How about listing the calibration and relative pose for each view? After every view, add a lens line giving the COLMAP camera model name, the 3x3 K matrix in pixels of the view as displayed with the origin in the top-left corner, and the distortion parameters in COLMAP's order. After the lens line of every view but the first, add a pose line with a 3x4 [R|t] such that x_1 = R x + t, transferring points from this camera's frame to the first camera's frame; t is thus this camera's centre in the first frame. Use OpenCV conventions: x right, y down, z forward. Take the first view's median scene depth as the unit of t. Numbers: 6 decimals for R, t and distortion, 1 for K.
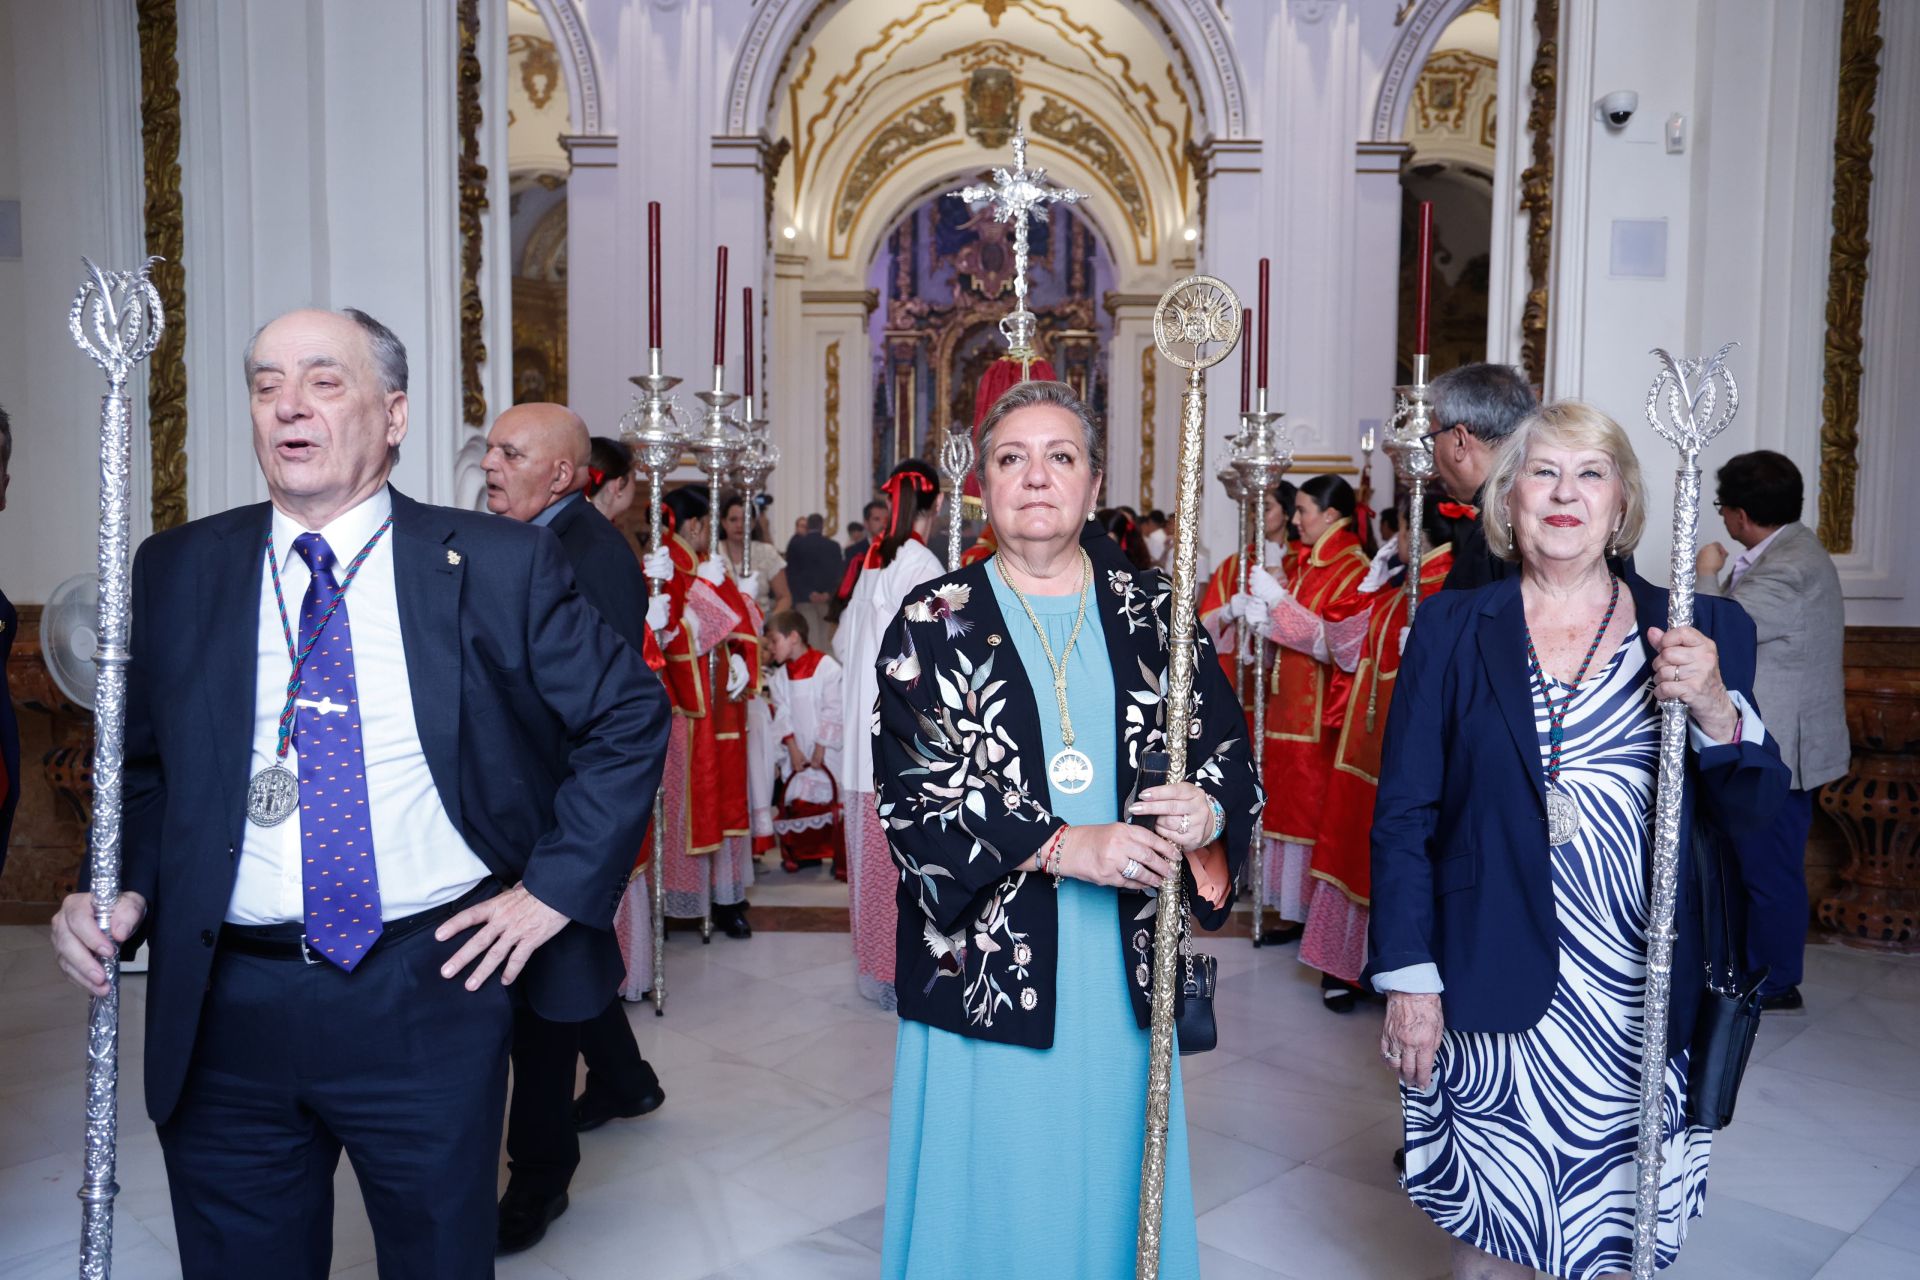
lens RADIAL K [[1872.3, 0, 960.0], [0, 1872.3, 640.0], [0, 0, 1]] dist [-0.005239, 0.003383]
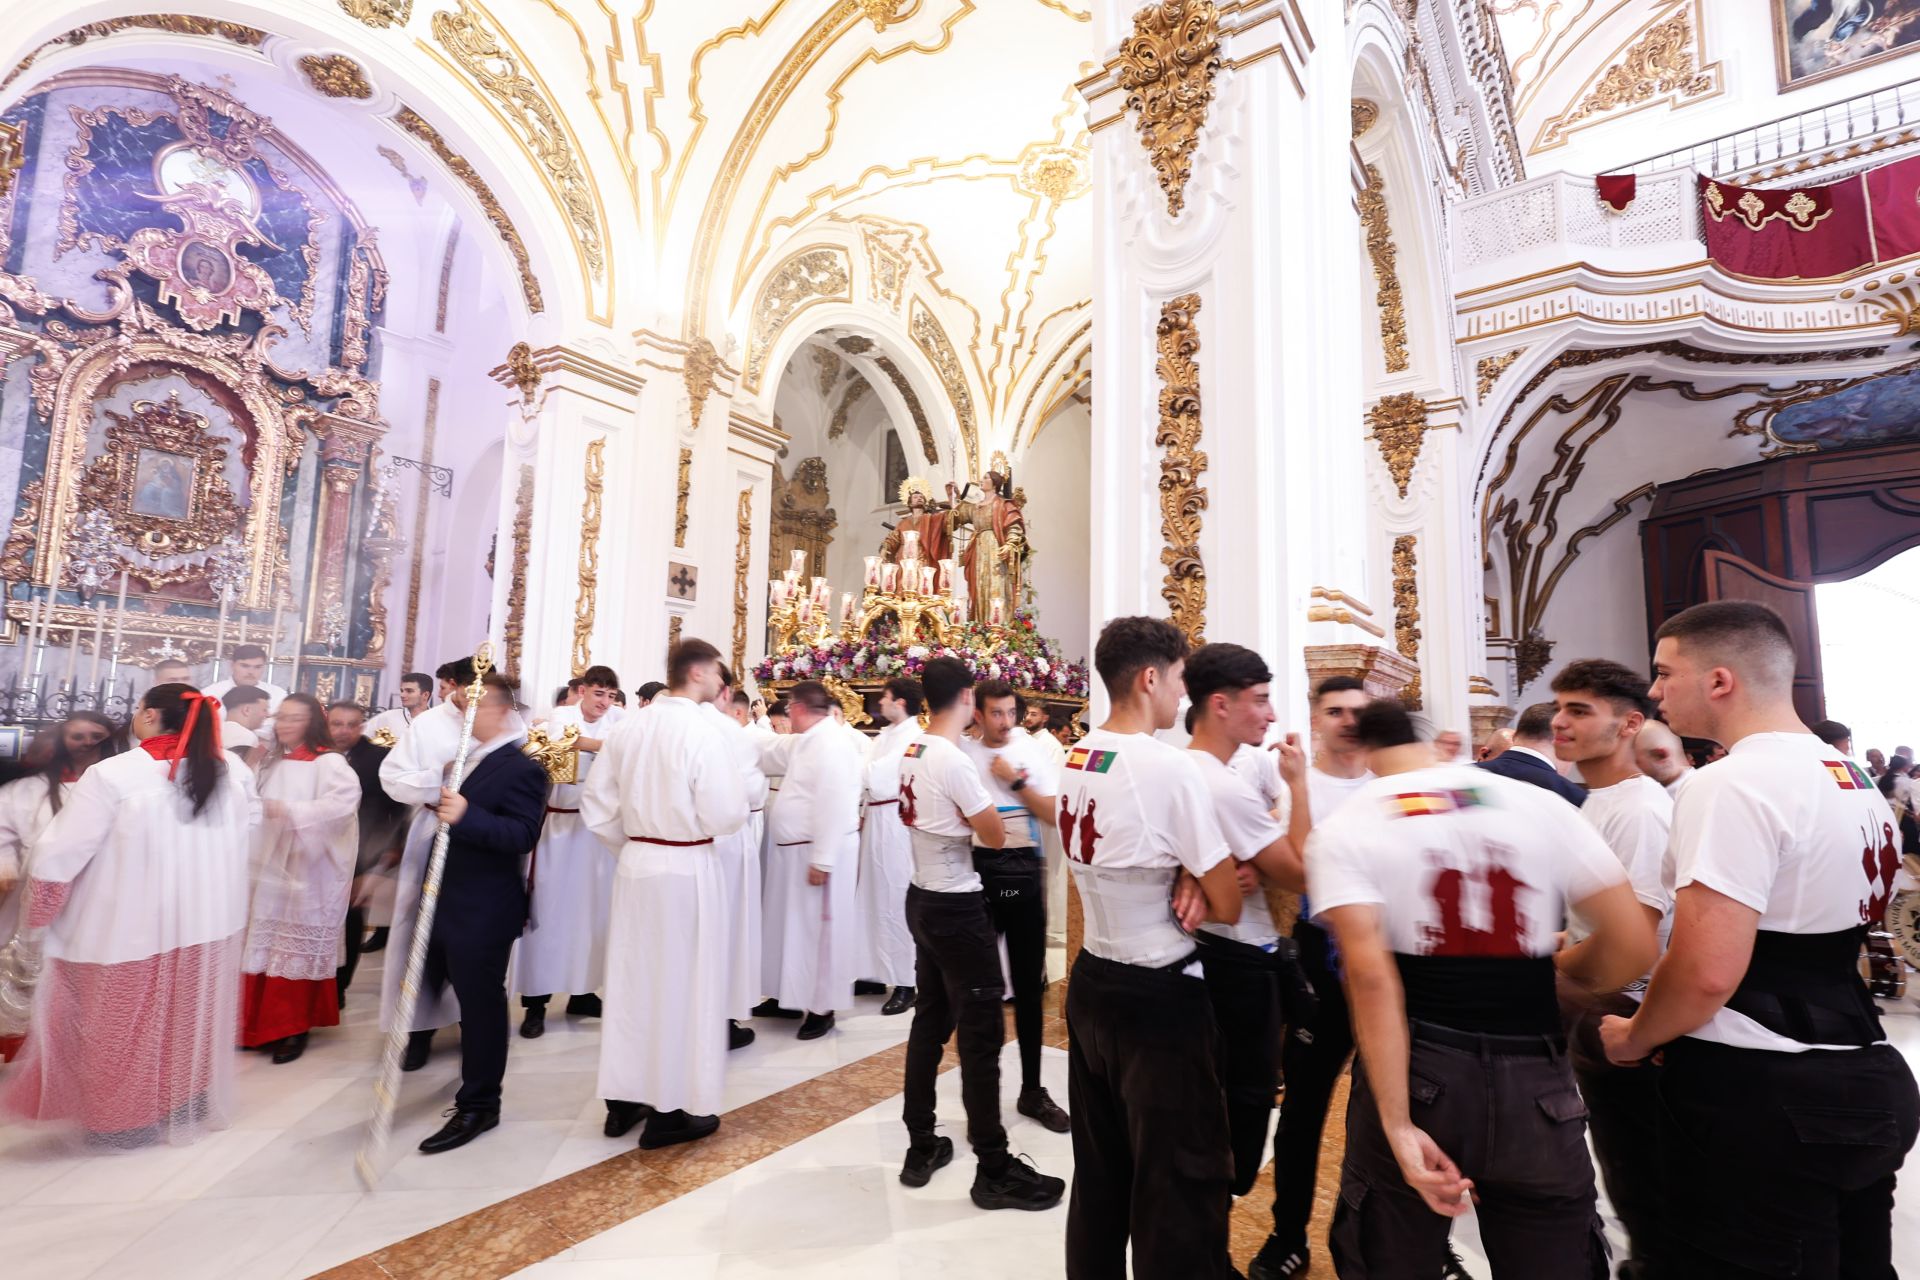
lens RADIAL K [[916.0, 0, 960.0], [0, 916.0, 640.0], [0, 0, 1]] dist [0.011941, 0.000706]
pose [[0.579141, 0.099577, 0.809123, -0.074455], [0.021984, 0.990244, -0.137602, -0.032475], [-0.814931, 0.097479, 0.571301, 0.627850]]
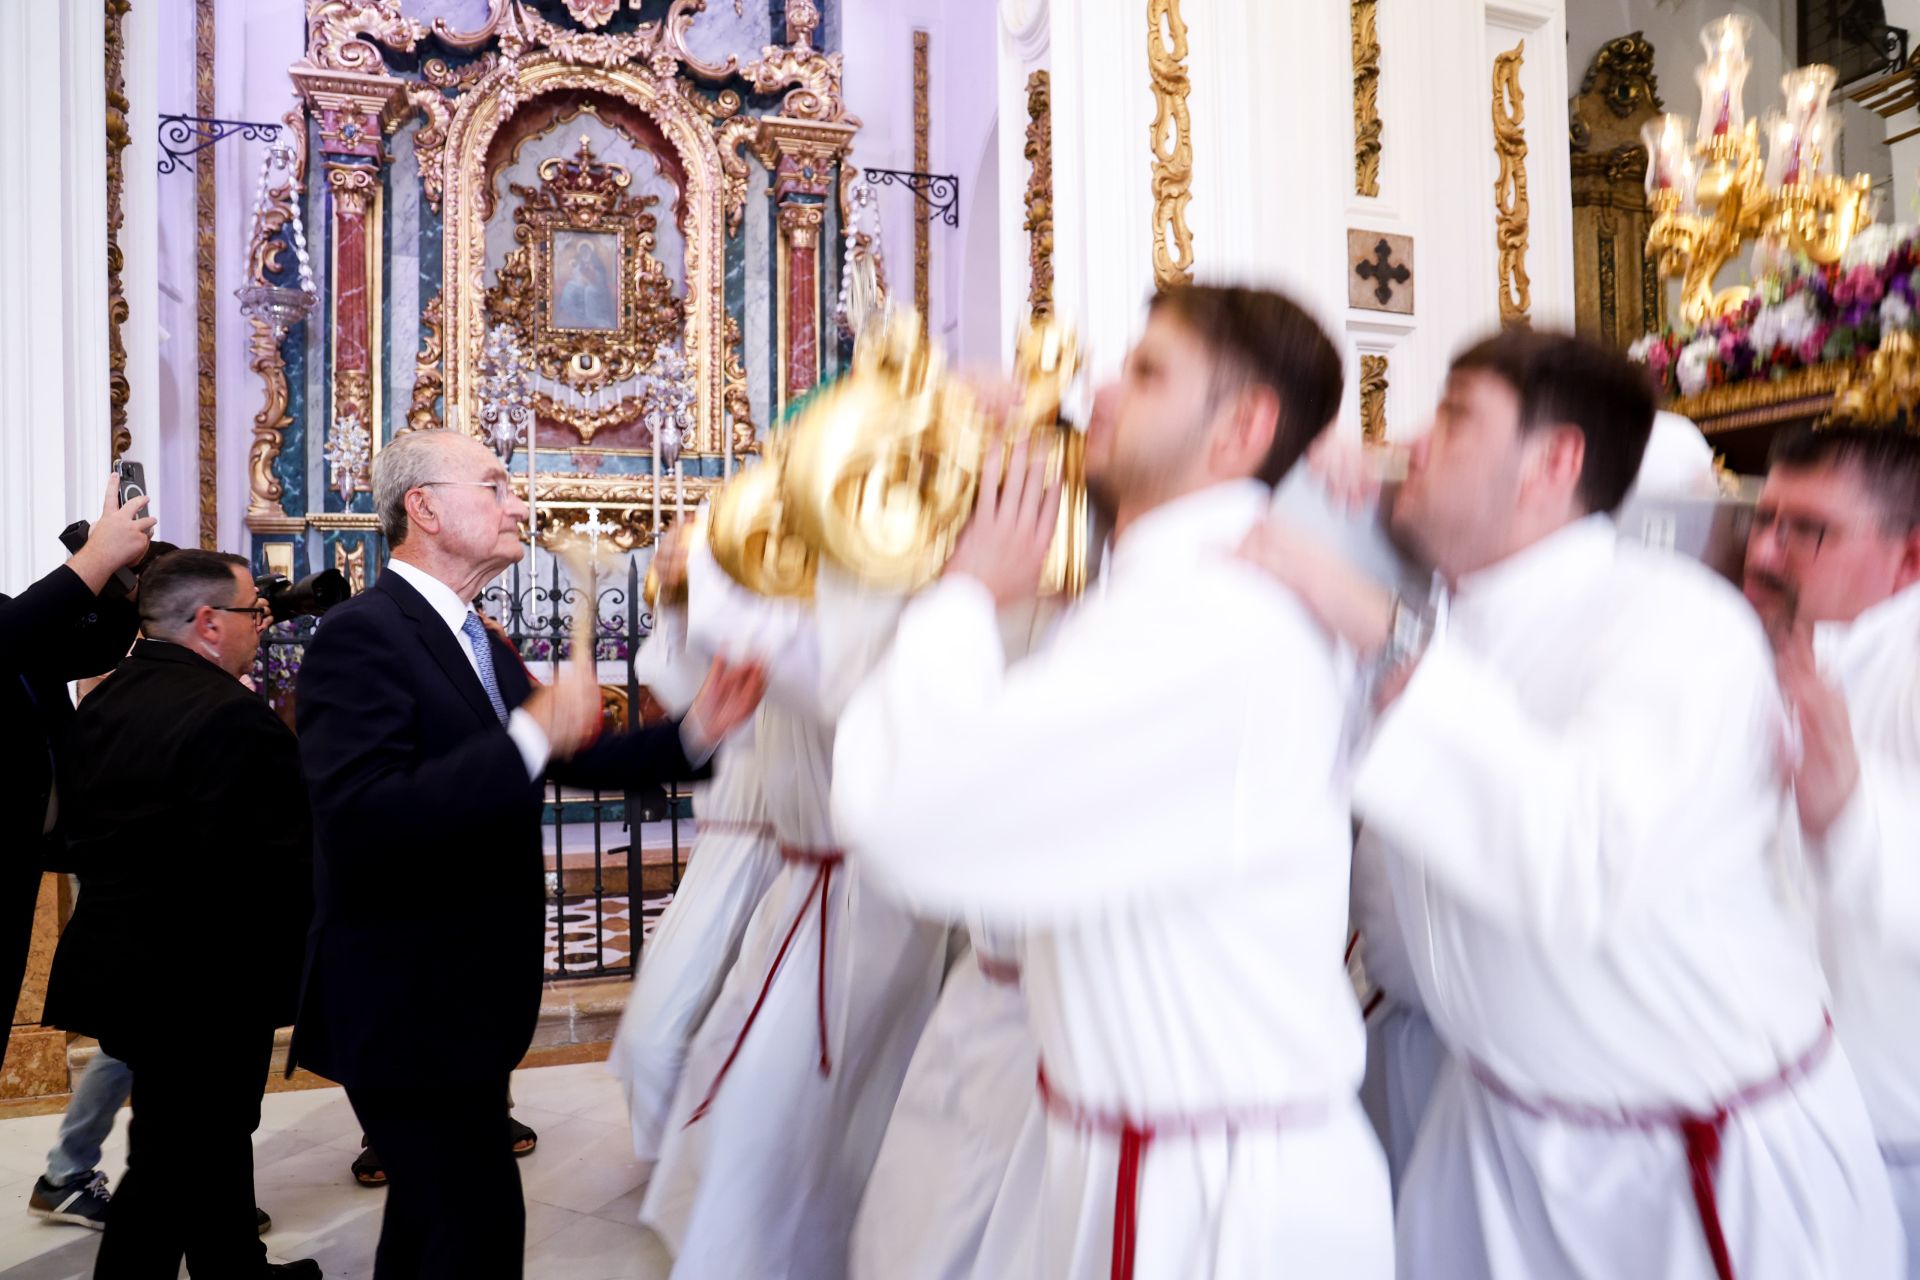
lens RADIAL K [[1286.6, 0, 960.0], [0, 1286.6, 640.0], [0, 0, 1]] dist [-0.040003, 0.003703]
pose [[0.941755, -0.020291, 0.335688, -0.002229], [0.039279, 0.997983, -0.049871, -0.035610], [-0.333999, 0.060151, 0.940652, 0.727087]]
